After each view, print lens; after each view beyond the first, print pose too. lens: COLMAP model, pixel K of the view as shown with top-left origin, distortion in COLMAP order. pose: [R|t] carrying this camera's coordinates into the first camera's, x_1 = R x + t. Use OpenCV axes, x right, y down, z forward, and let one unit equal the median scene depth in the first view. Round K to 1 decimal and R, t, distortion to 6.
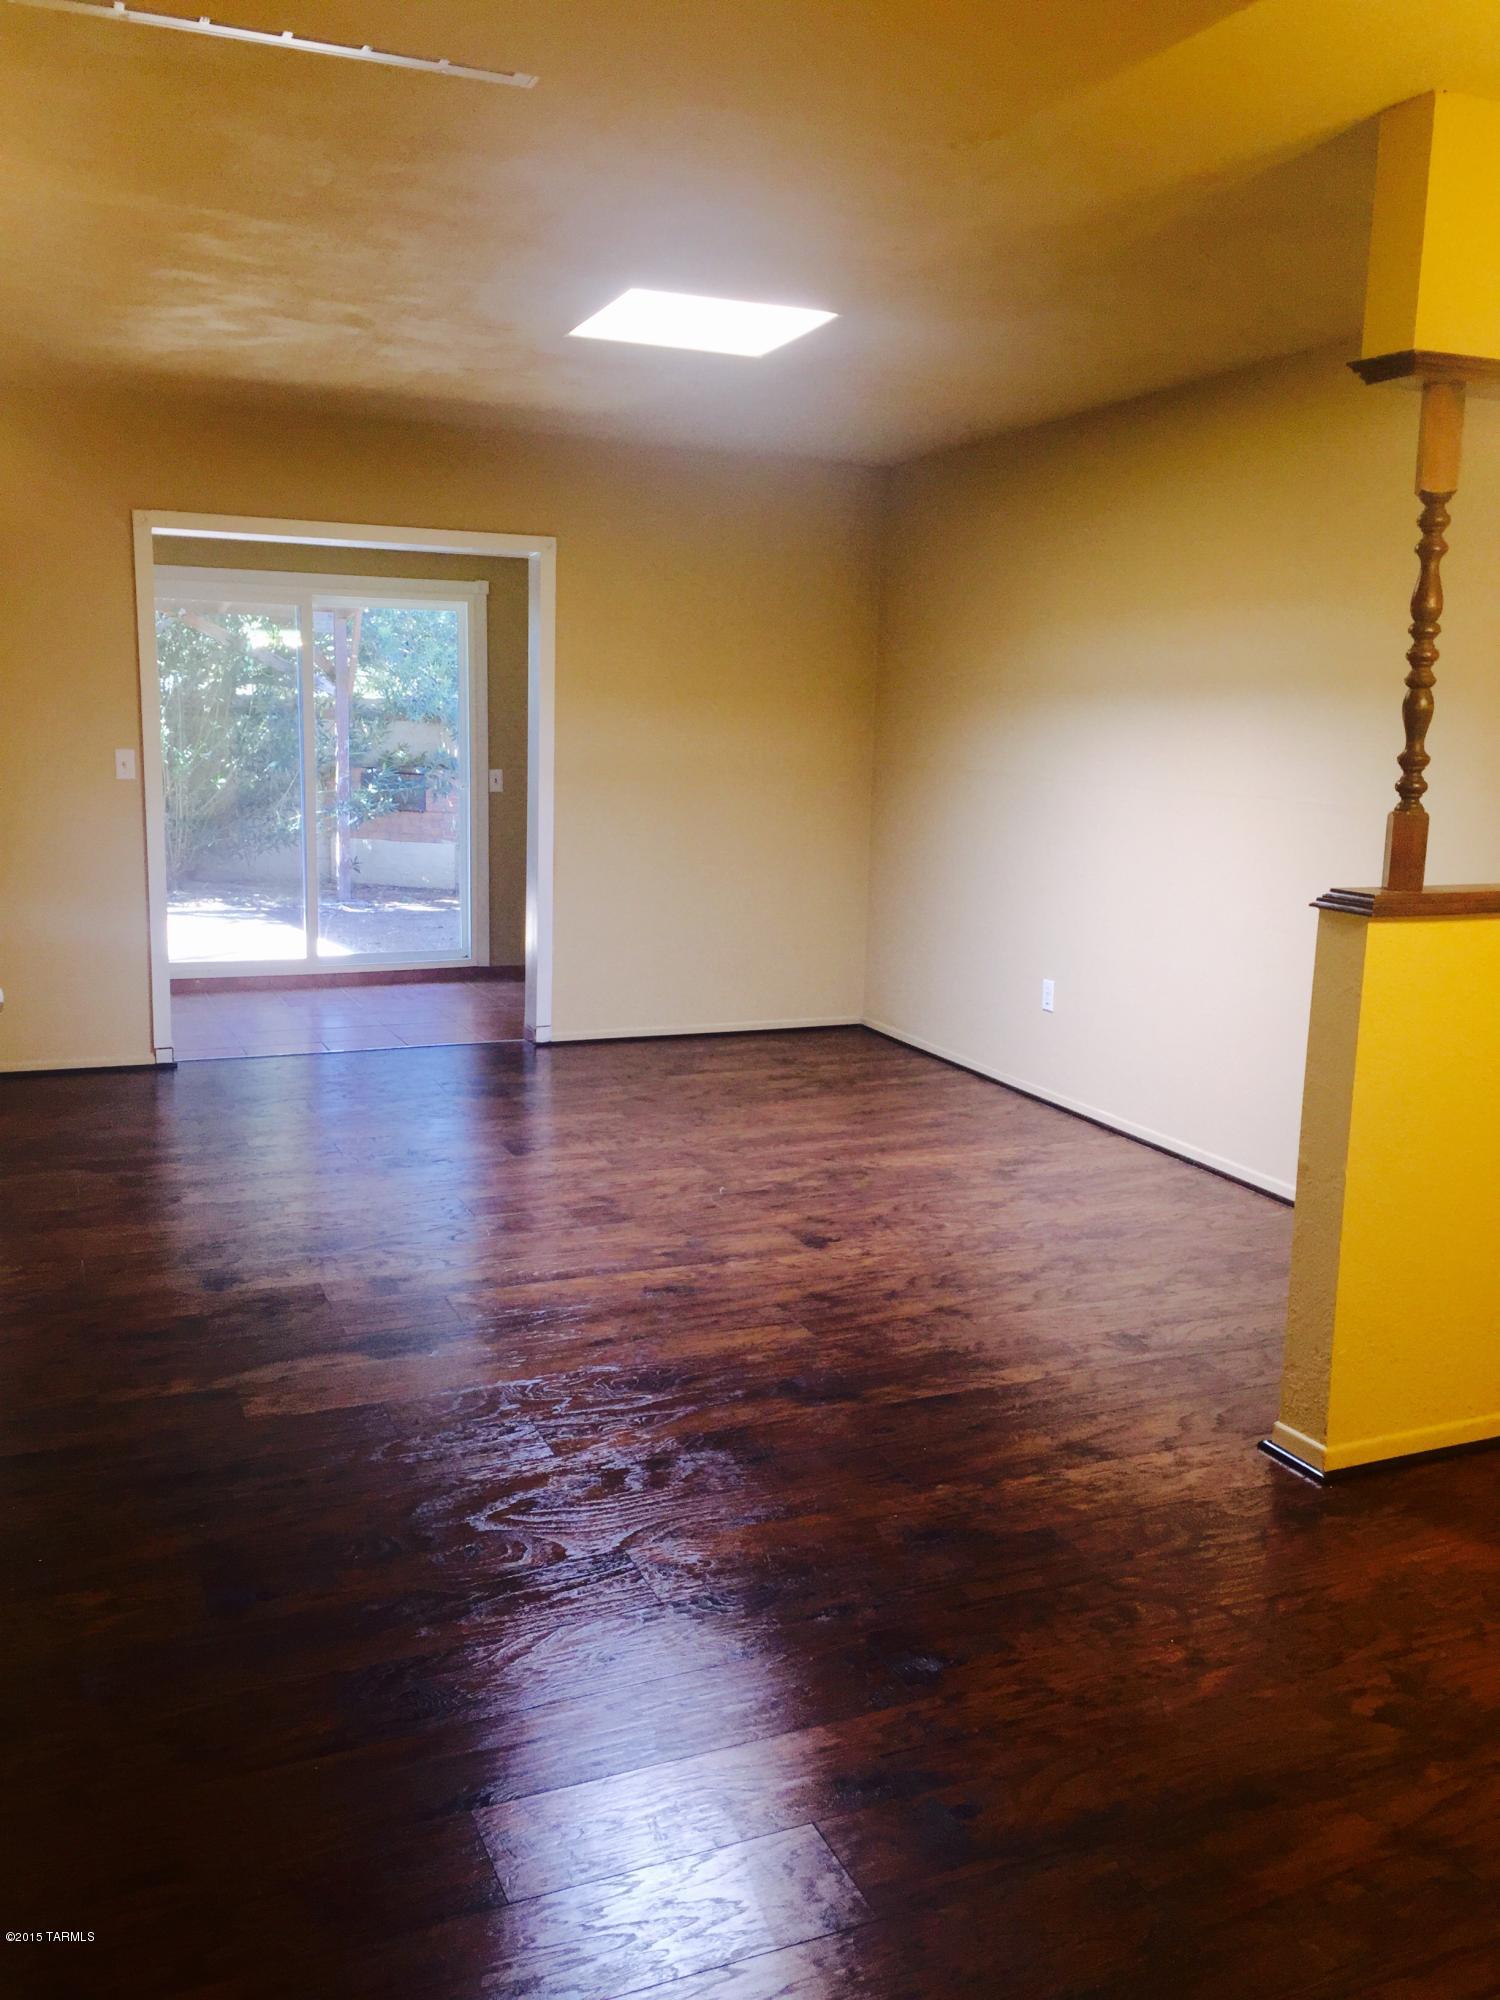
lens RADIAL K [[1679.8, 0, 766.1], [0, 1679.8, 995.2], [0, 0, 1]] dist [0.097868, -0.108029]
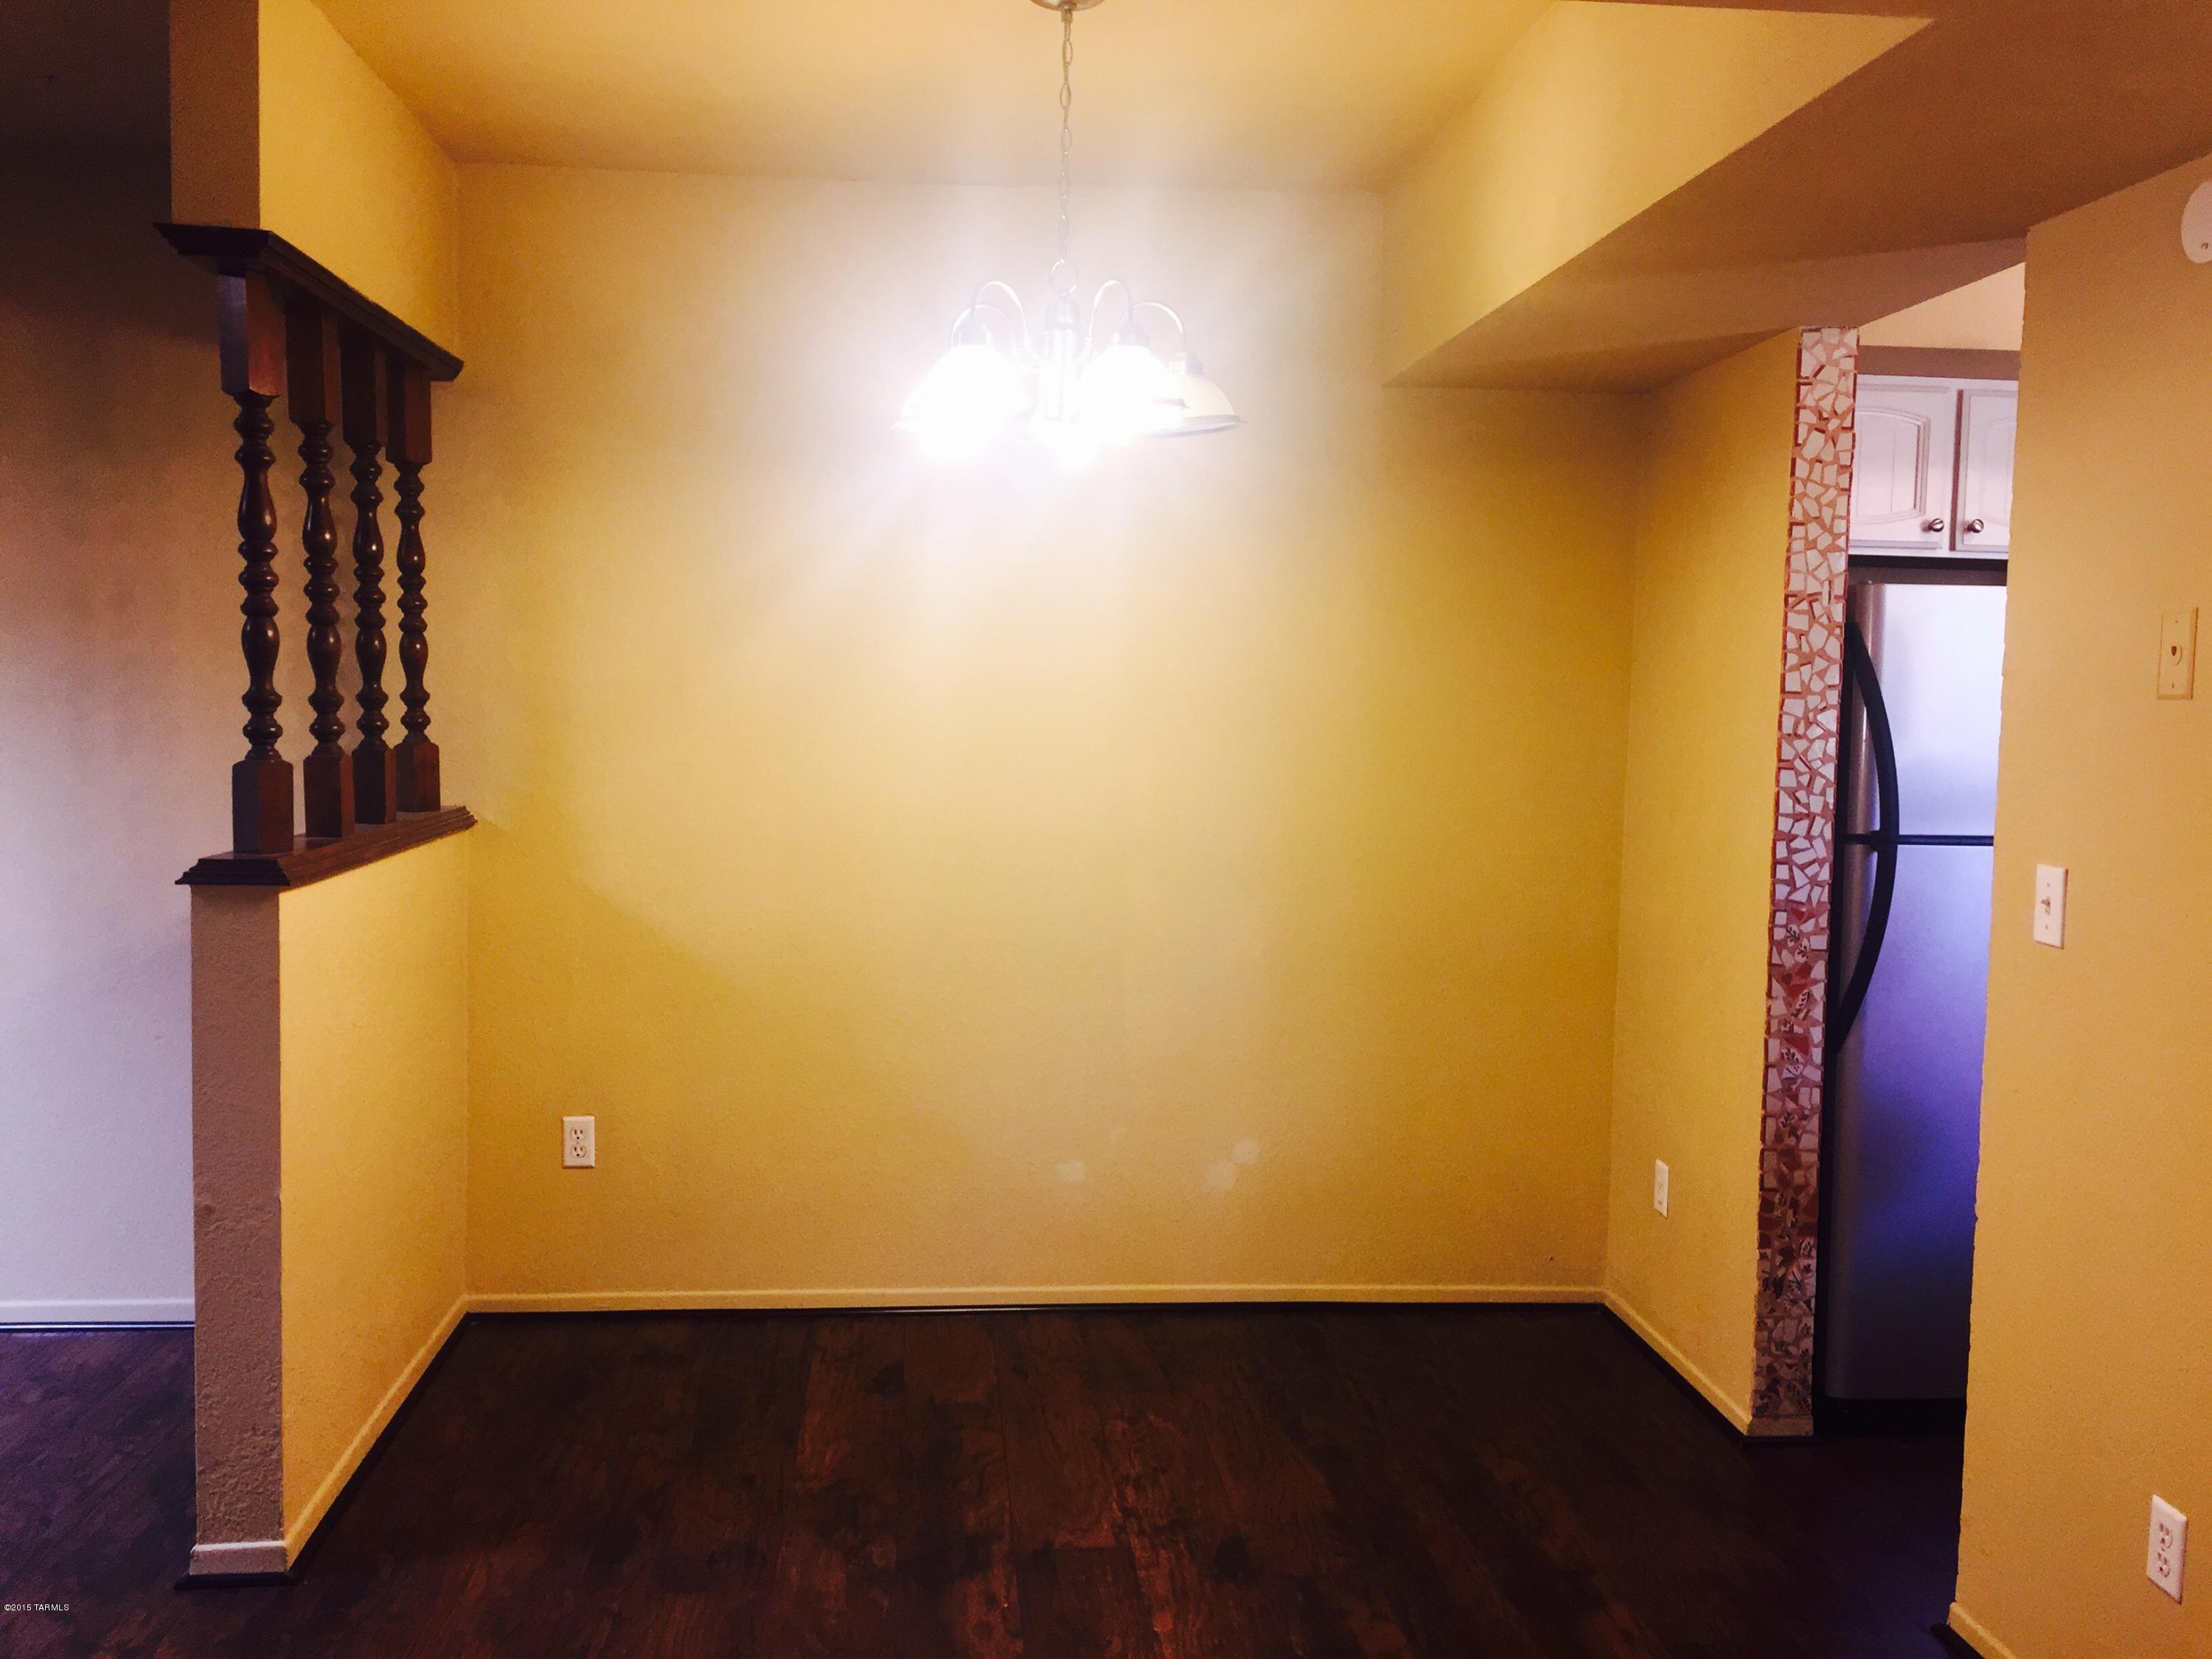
lens RADIAL K [[1910.5, 0, 1088.9], [0, 1910.5, 818.9], [0, 0, 1]] dist [0.098890, -0.118998]
pose [[0.326482, -0.089922, 0.940916, -0.360058], [0.154284, 0.987183, 0.040809, -0.049281], [-0.932527, 0.131845, 0.336171, 0.264411]]
